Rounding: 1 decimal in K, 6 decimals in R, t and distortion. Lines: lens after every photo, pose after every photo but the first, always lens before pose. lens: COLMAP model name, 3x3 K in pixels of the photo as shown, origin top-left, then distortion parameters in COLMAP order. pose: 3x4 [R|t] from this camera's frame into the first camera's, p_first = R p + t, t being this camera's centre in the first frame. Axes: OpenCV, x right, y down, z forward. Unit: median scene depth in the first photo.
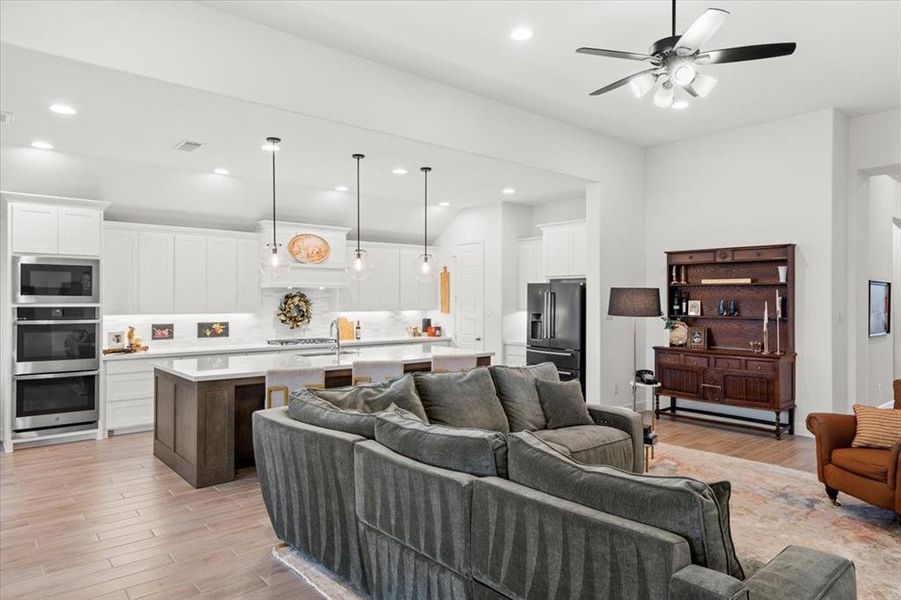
lens RADIAL K [[557.4, 0, 449.5], [0, 557.4, 303.5], [0, 0, 1]] dist [0.003645, -0.001501]
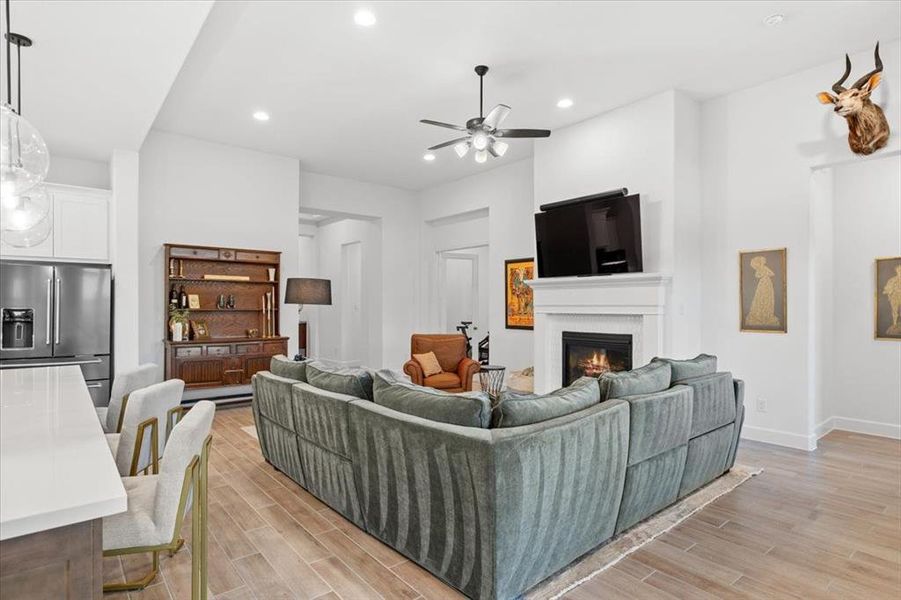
lens RADIAL K [[472.2, 0, 446.8], [0, 472.2, 304.1], [0, 0, 1]] dist [-0.002408, -0.000473]
pose [[0.029515, 0.001120, 0.999564, -0.422294], [0.007992, 0.999967, -0.001357, 0.017740], [-0.999532, 0.008029, 0.029505, 0.505442]]
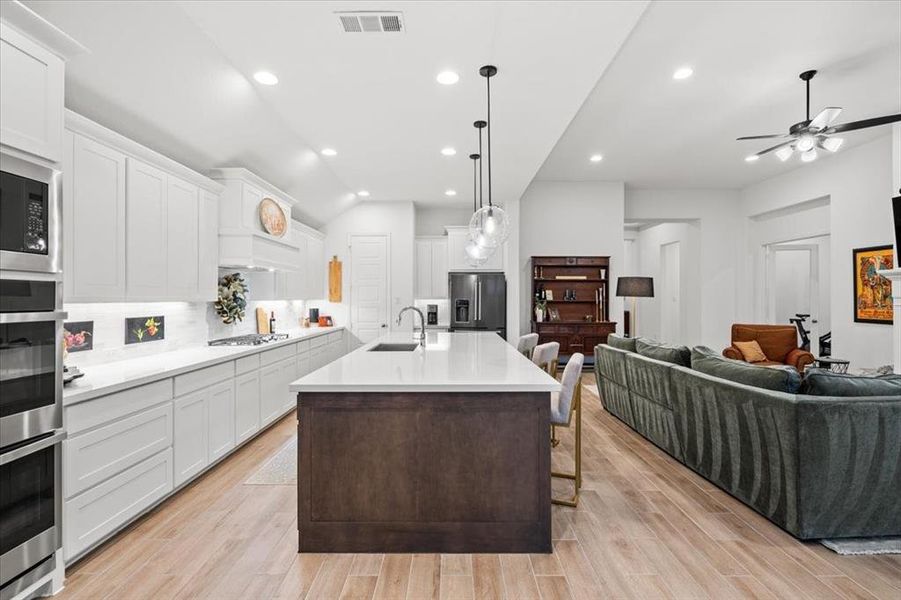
lens RADIAL K [[410.7, 0, 450.7], [0, 410.7, 296.0], [0, 0, 1]] dist [0.002930, -0.000098]
pose [[0.657266, 0.001744, 0.753657, -0.562397], [0.007670, 0.999930, -0.009003, 0.018487], [-0.753620, 0.011698, 0.657207, 0.476686]]
